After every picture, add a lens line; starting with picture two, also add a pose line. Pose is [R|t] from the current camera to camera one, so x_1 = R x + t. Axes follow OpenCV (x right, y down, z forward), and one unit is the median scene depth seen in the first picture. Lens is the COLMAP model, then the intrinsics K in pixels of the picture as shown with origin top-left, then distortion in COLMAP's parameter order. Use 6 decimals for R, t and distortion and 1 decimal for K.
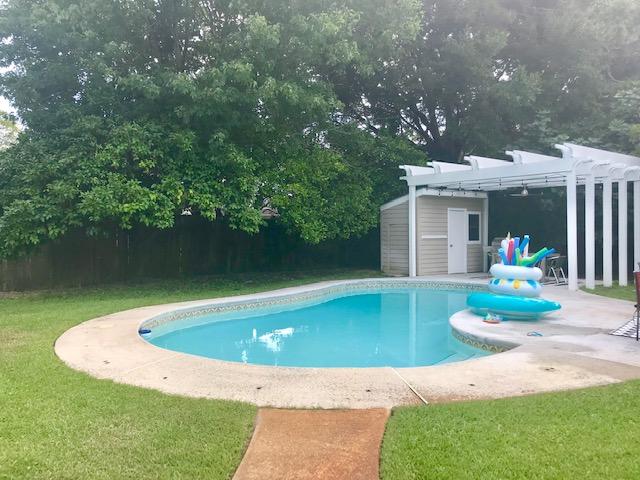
lens RADIAL K [[532.0, 0, 318.5], [0, 532.0, 236.7], [0, 0, 1]] dist [0.049574, -0.043857]
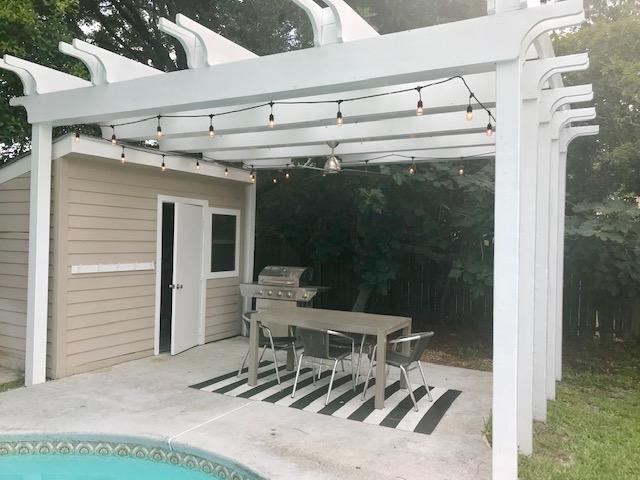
lens RADIAL K [[532.0, 0, 317.7], [0, 532.0, 238.3], [0, 0, 1]] dist [0.049574, -0.043857]
pose [[0.923596, 0.023734, 0.382632, 0.209259], [-0.022511, 0.999717, -0.007673, -0.021864], [-0.382705, -0.001526, 0.923869, 0.598836]]
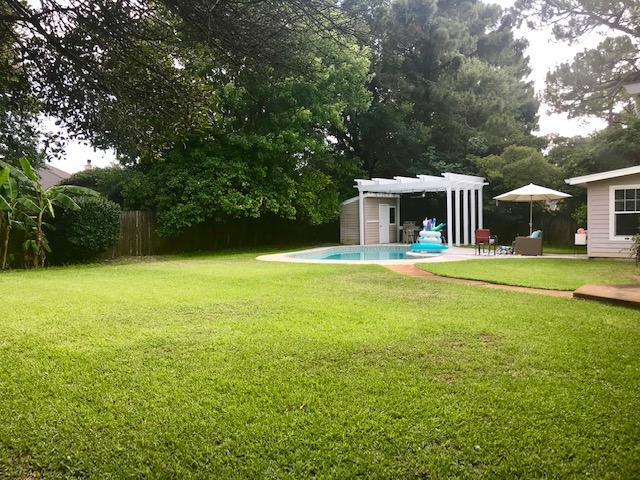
lens RADIAL K [[532.0, 0, 319.3], [0, 532.0, 240.1], [0, 0, 1]] dist [0.049574, -0.043857]
pose [[0.975204, -0.021883, 0.220221, -0.327486], [0.016176, 0.999486, 0.027688, 0.010350], [-0.220714, -0.023439, 0.975057, -0.618690]]
